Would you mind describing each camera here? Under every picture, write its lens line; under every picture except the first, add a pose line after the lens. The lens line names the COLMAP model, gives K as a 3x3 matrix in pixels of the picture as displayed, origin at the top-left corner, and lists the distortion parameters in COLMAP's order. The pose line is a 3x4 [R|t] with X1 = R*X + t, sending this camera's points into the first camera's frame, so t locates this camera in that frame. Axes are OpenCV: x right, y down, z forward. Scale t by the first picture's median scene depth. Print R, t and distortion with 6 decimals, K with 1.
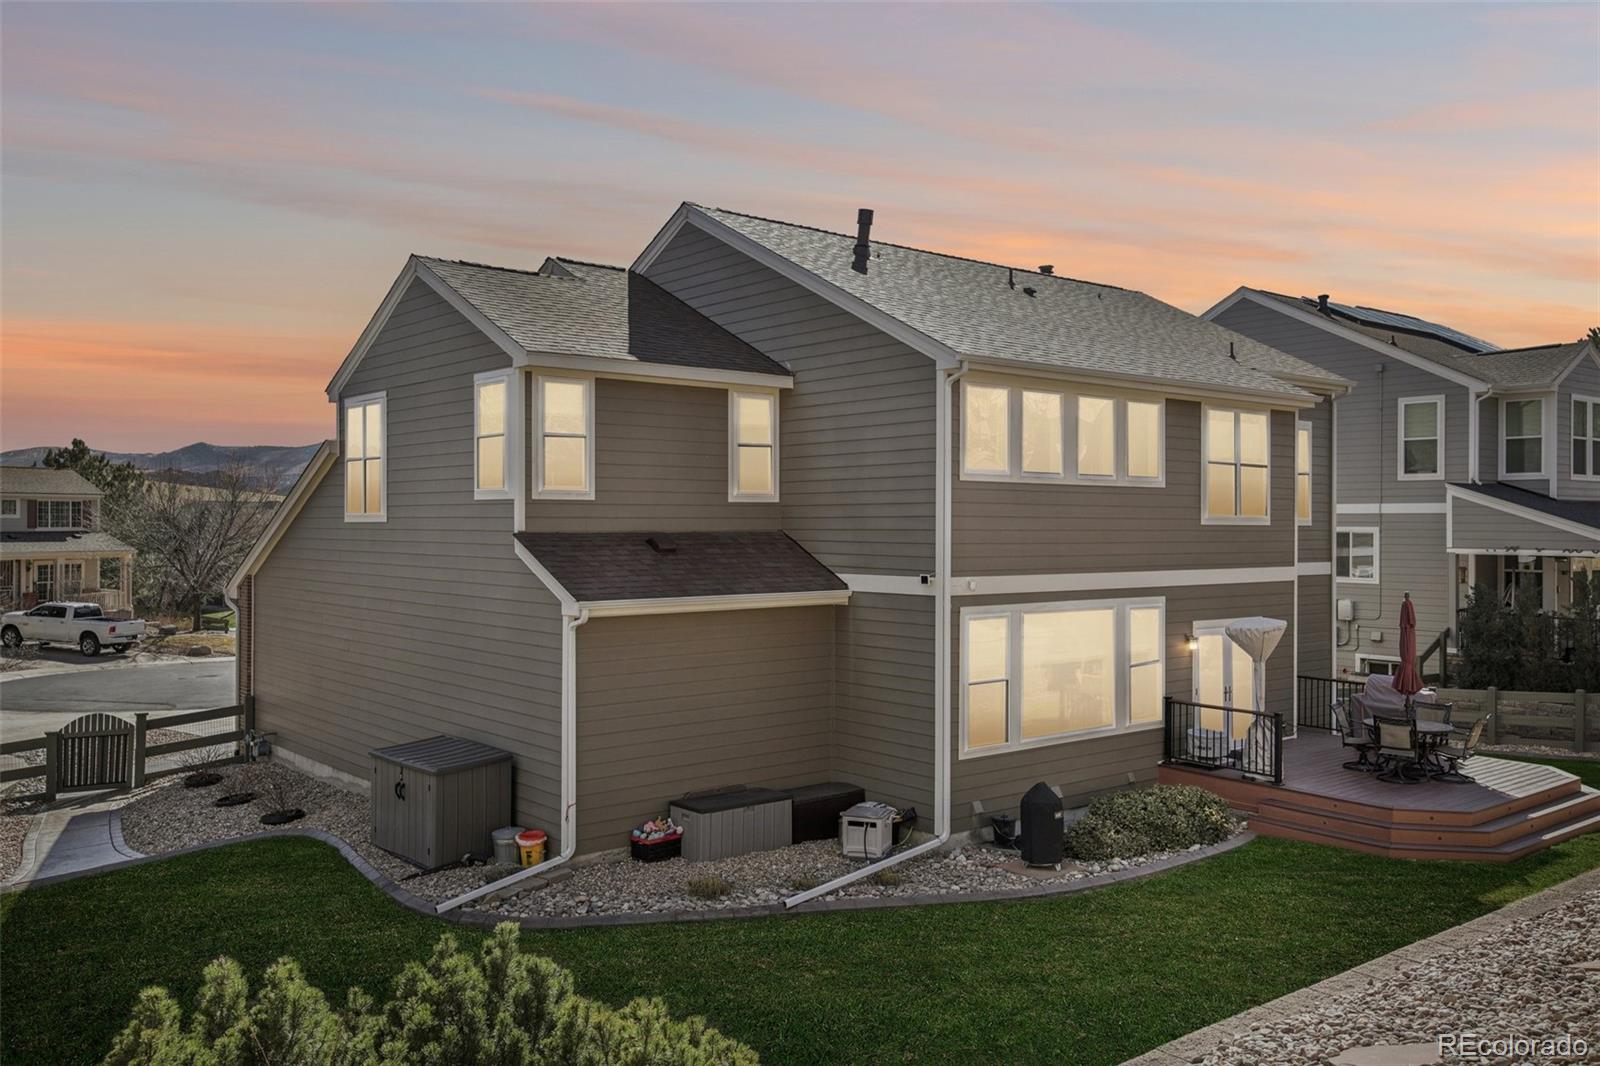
lens RADIAL K [[1295.5, 0, 795.5], [0, 1295.5, 525.9], [0, 0, 1]] dist [0.044787, 0.002253]
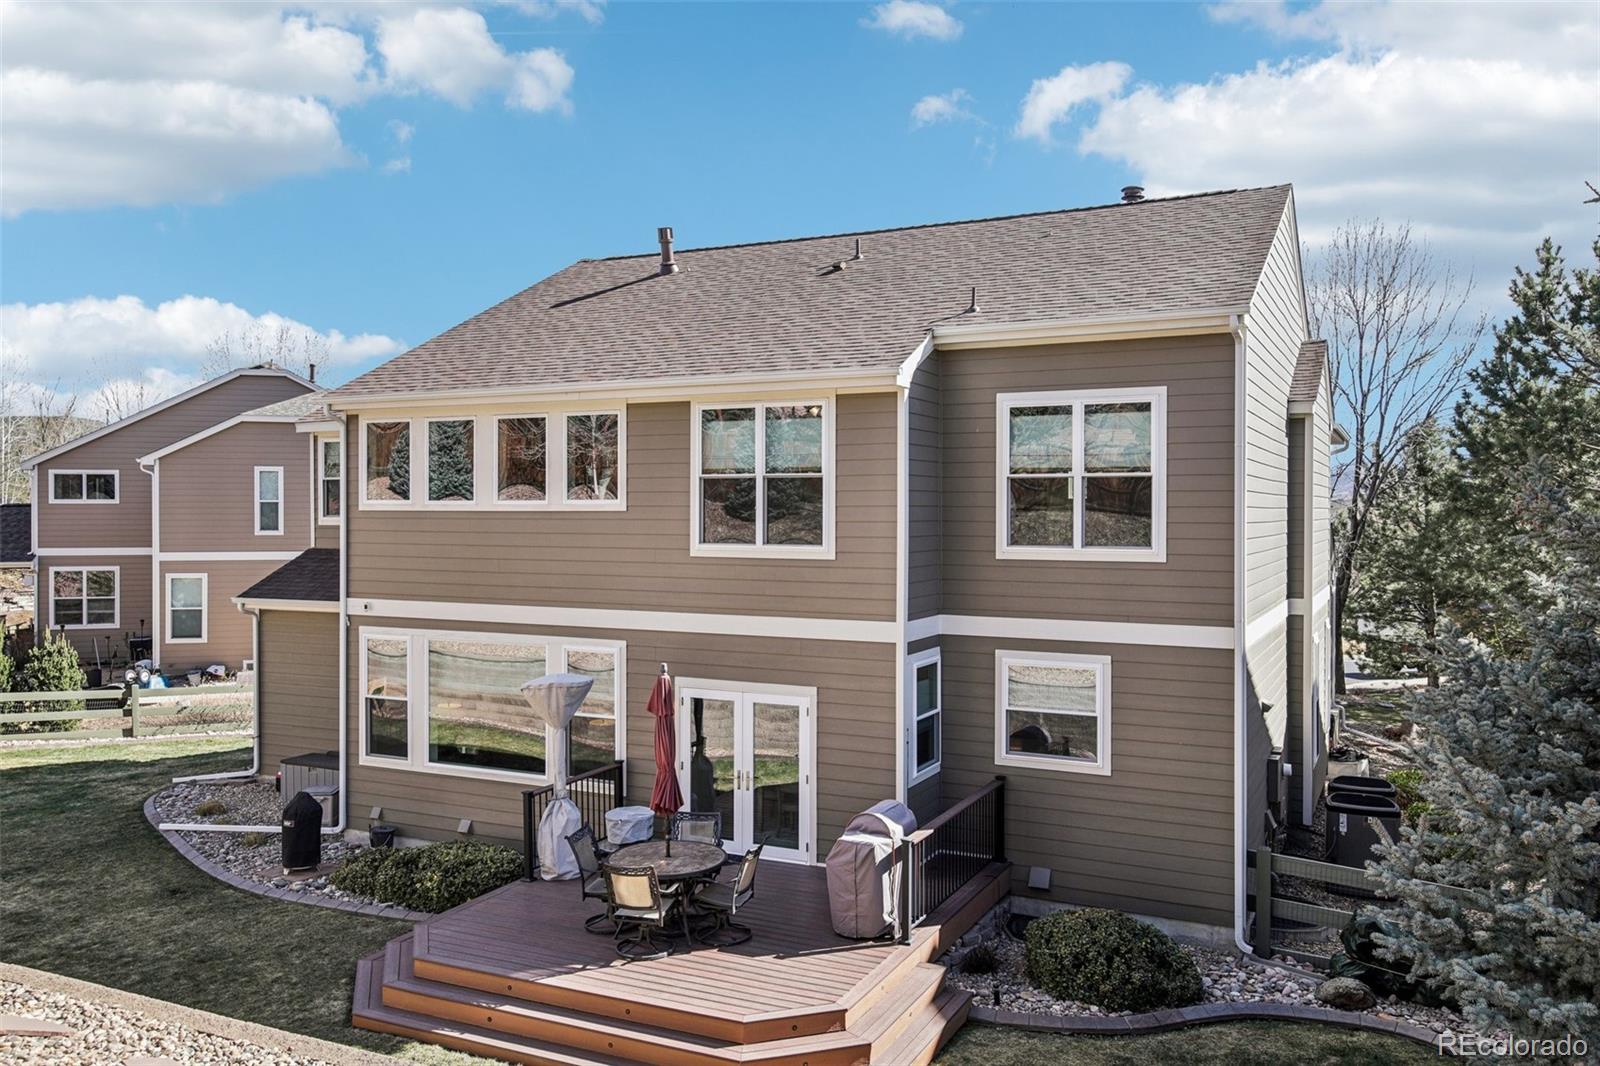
lens RADIAL K [[1241.0, 0, 800.0], [0, 1241.0, 533.0], [0, 0, 1]] dist [0.033800, 0.003023]
pose [[0.407999, 0.012650, -0.912895, 1.255141], [-0.001543, 0.999912, 0.013166, -0.030646], [0.912981, -0.003963, 0.407983, 0.921574]]
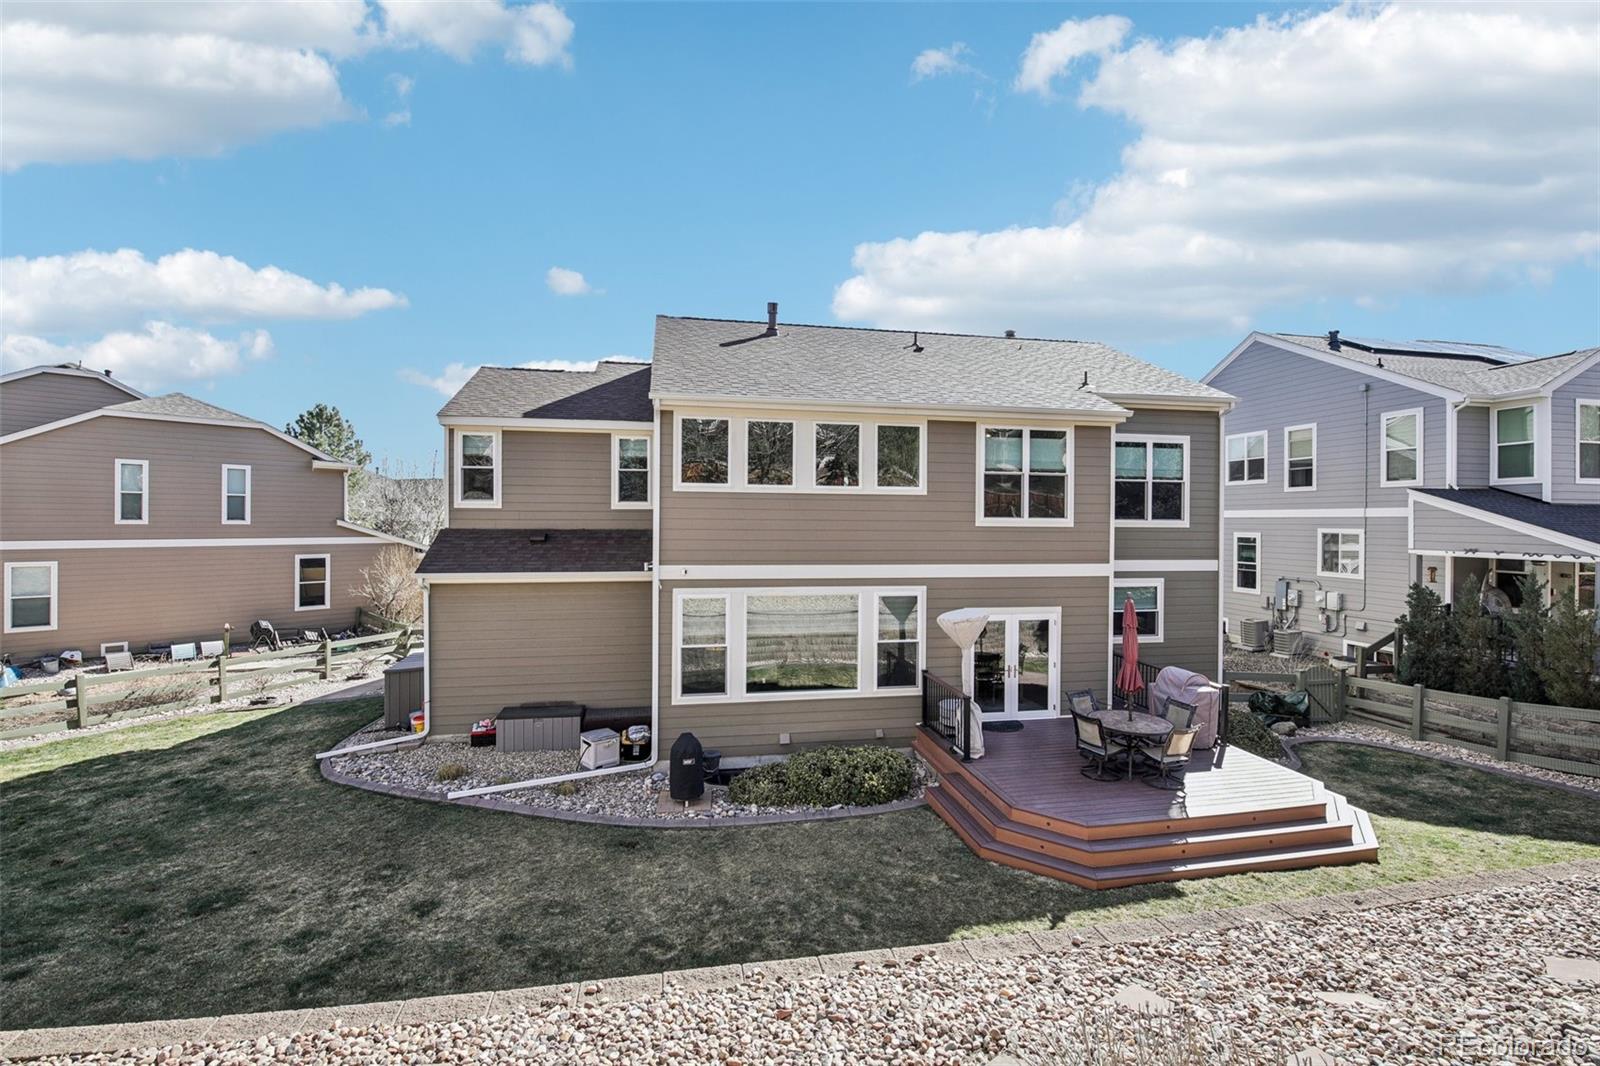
lens RADIAL K [[691.9, 0, 792.6], [0, 691.9, 526.6], [0, 0, 1]] dist [-0.002072, -0.010153]
pose [[0.872053, 0.005938, -0.489375, 0.578562], [-0.004470, 0.999981, 0.004167, -0.002833], [0.489390, -0.001446, 0.872064, 0.457674]]
